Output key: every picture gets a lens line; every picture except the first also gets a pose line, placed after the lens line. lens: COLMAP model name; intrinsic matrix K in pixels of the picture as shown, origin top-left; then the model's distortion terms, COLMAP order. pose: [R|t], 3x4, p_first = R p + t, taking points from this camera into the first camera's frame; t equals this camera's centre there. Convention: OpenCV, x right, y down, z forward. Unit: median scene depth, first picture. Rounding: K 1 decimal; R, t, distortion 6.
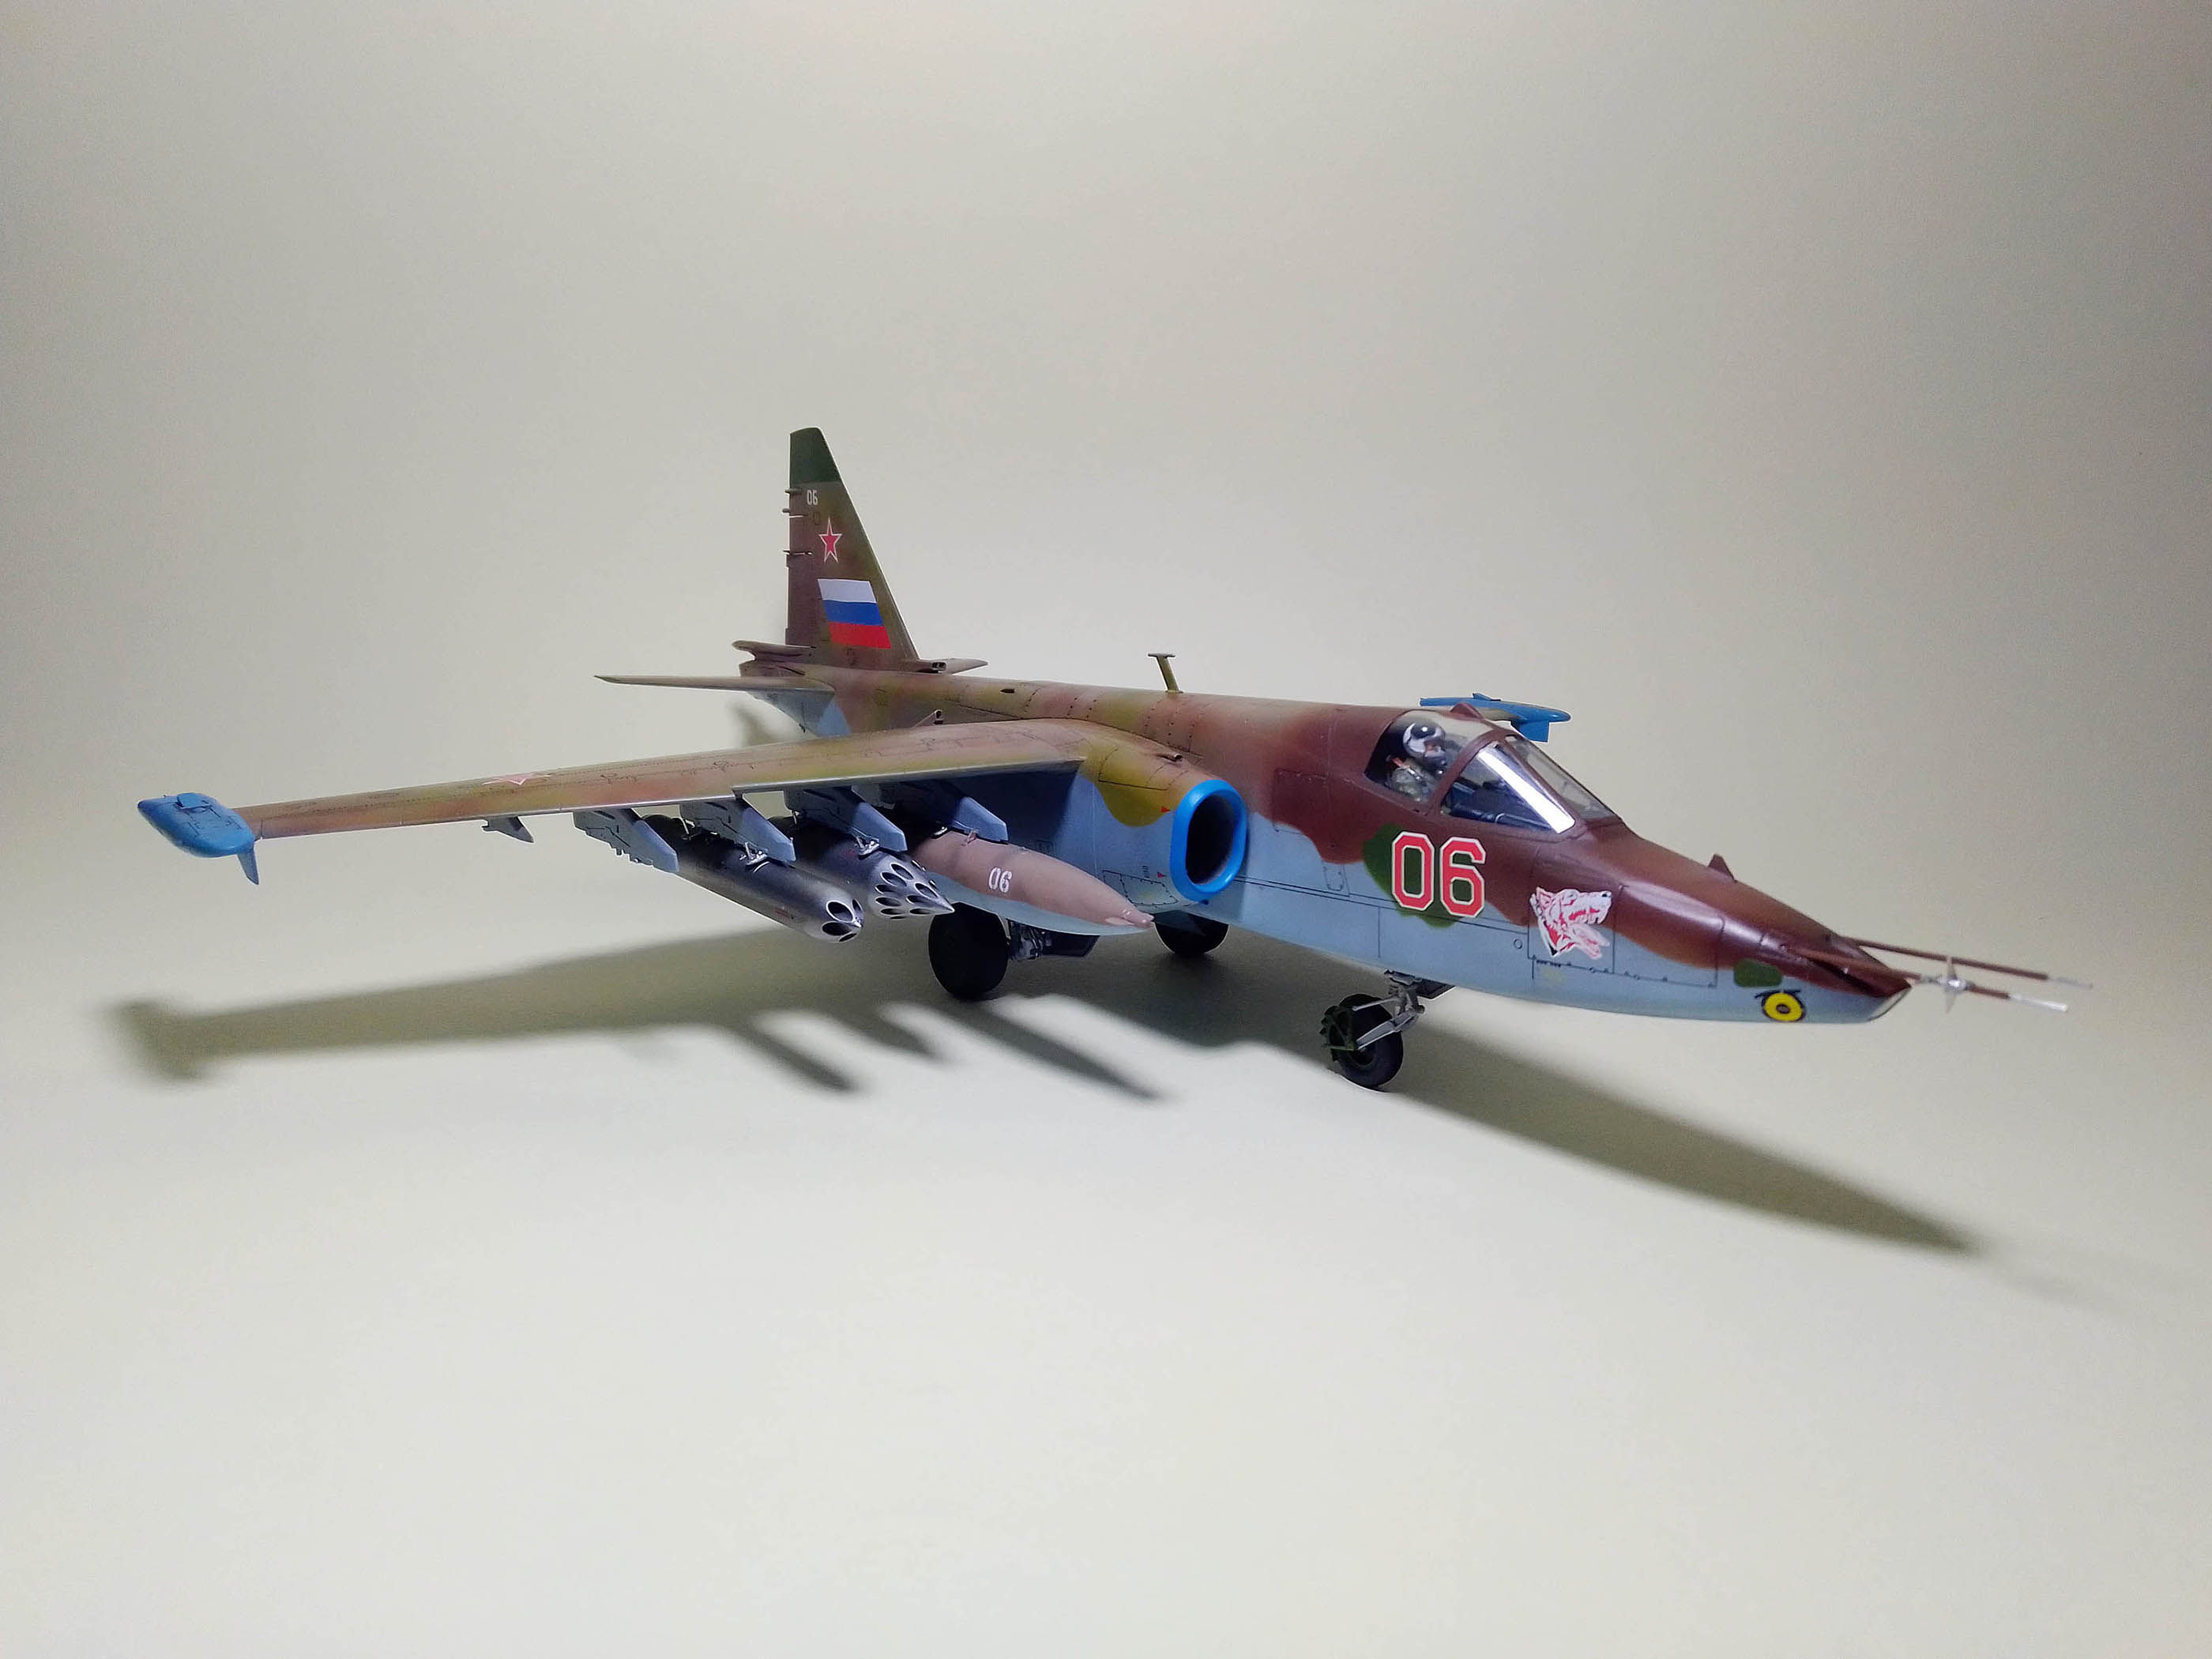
lens RADIAL K [[1680.5, 0, 1106.0], [0, 1680.5, 829.5], [0, 0, 1]] dist [0.107695, -0.213082]
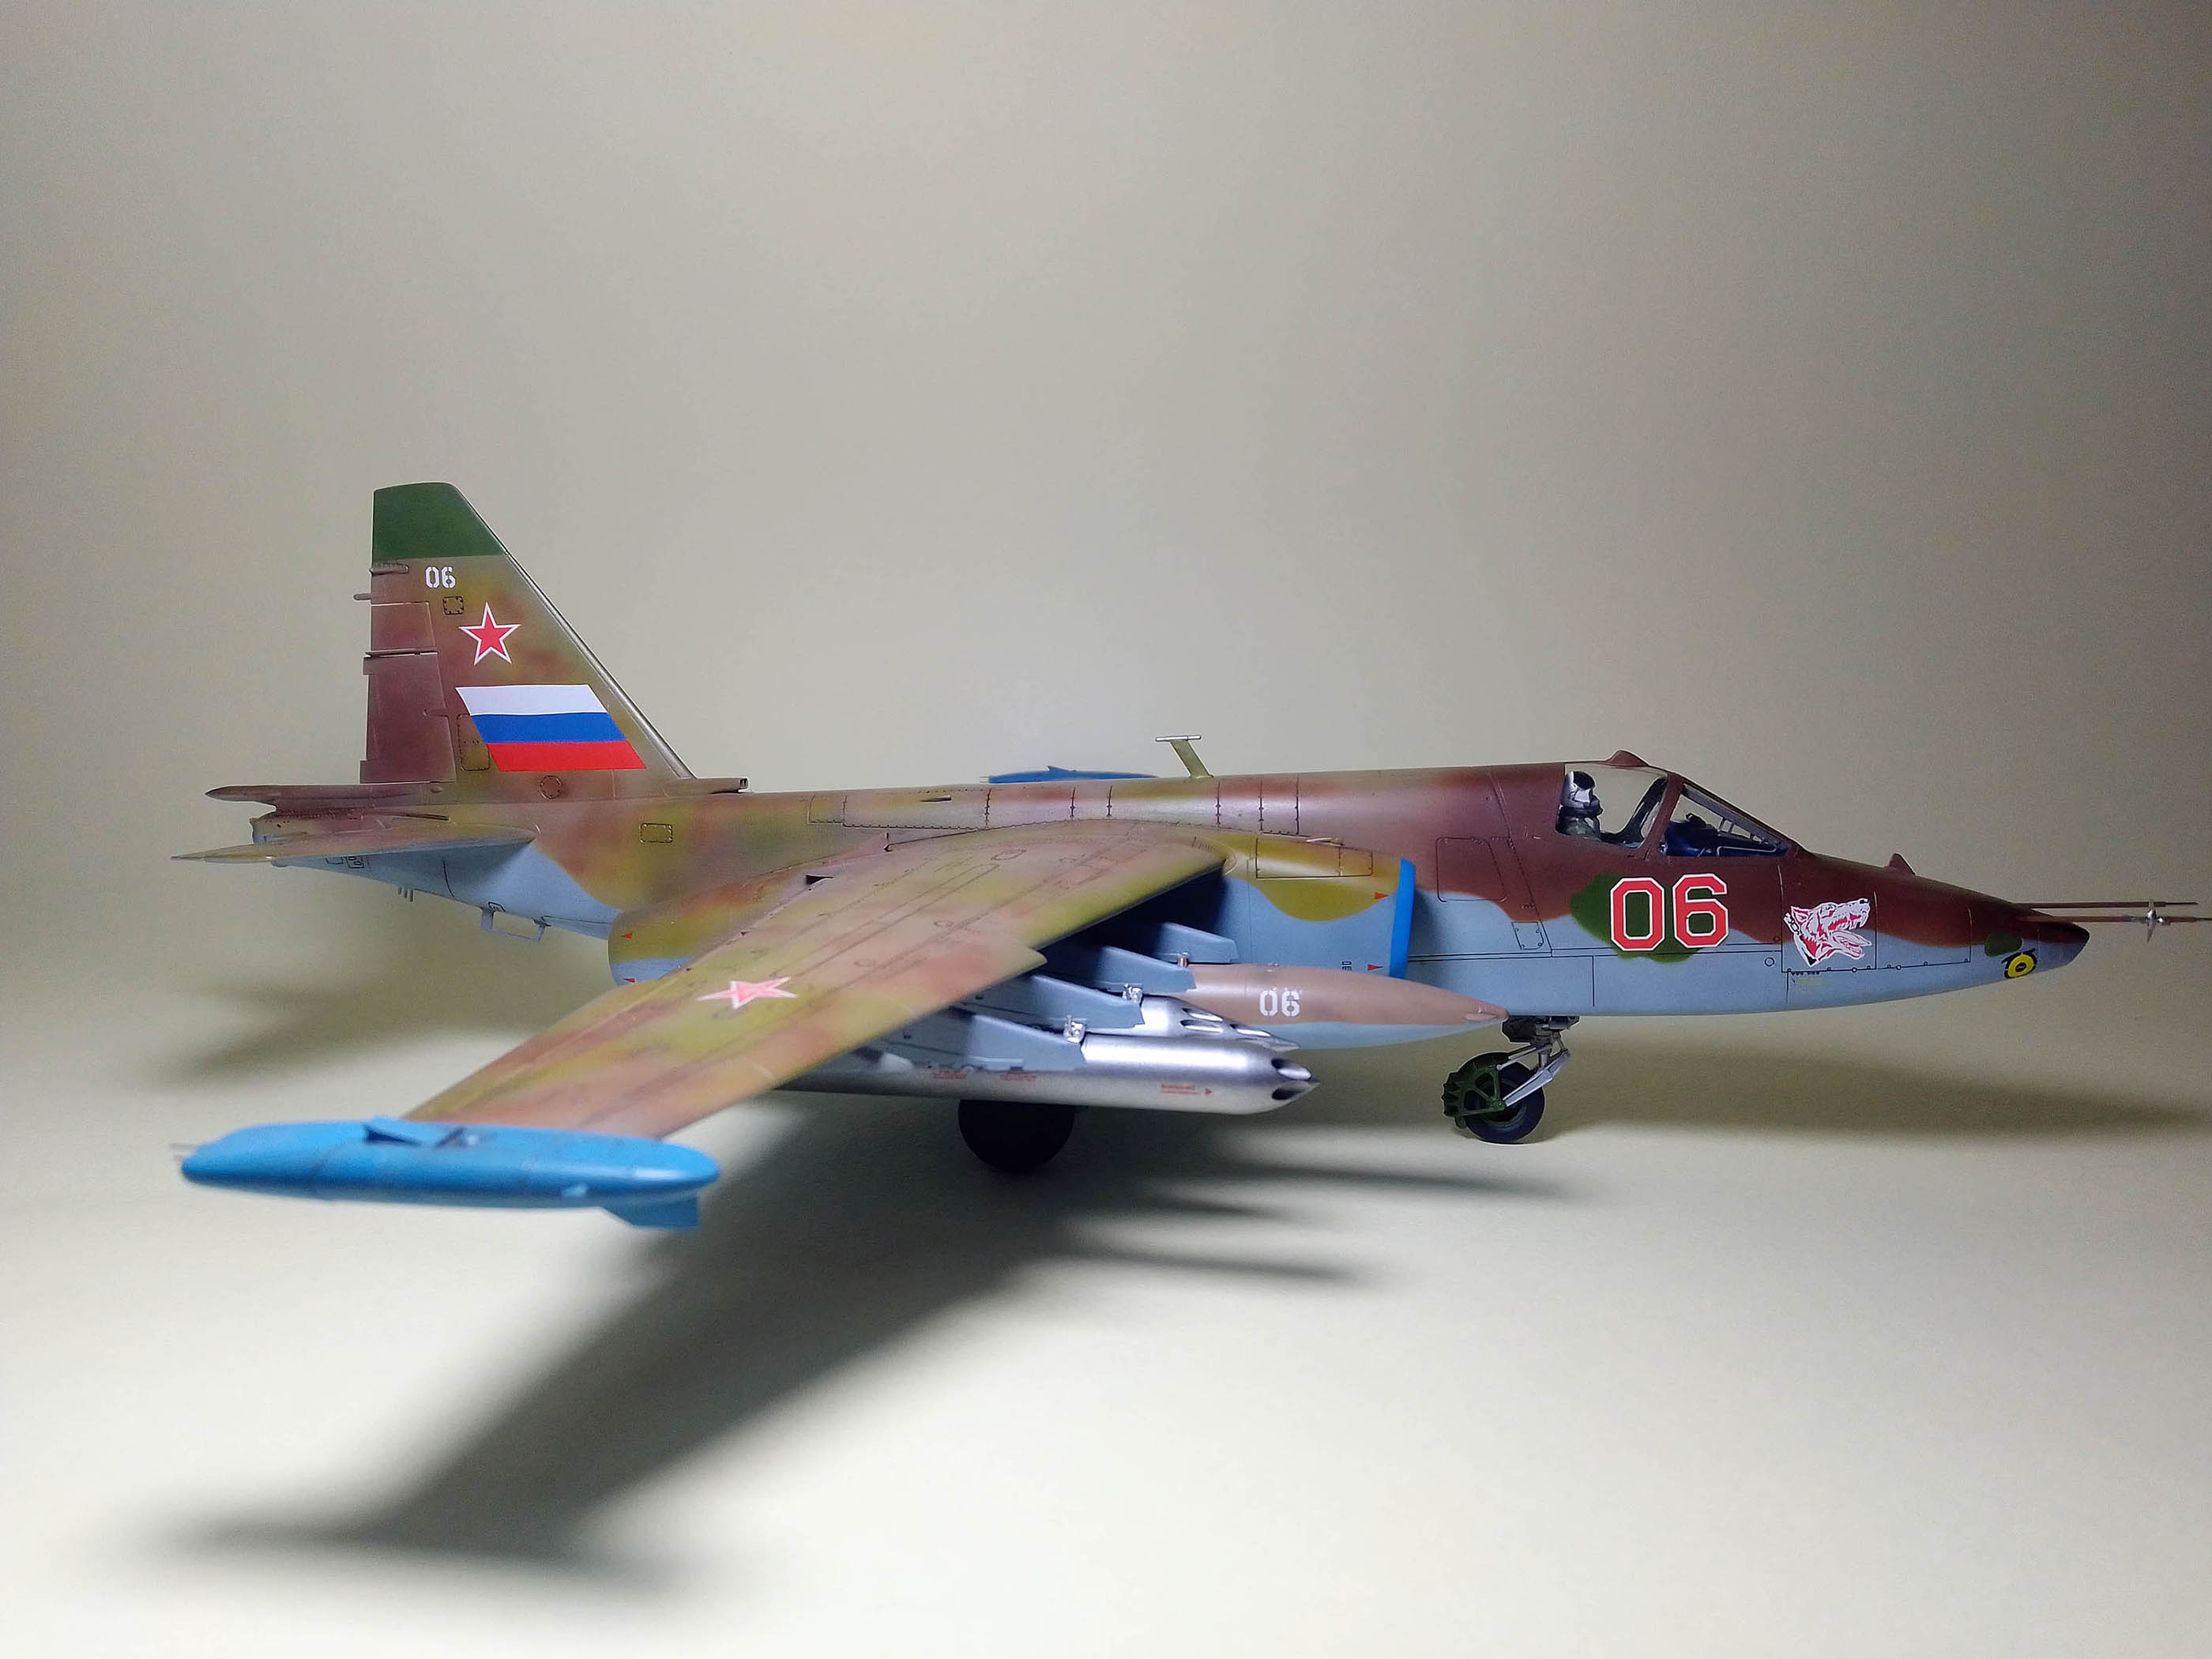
lens RADIAL K [[1680.5, 0, 1106.0], [0, 1680.5, 829.5], [0, 0, 1]] dist [0.107695, -0.213082]
pose [[0.731134, -0.116163, 0.672271, -0.775832], [0.148363, 0.988887, 0.009518, -0.088091], [-0.665906, 0.092781, 0.740244, 0.456767]]
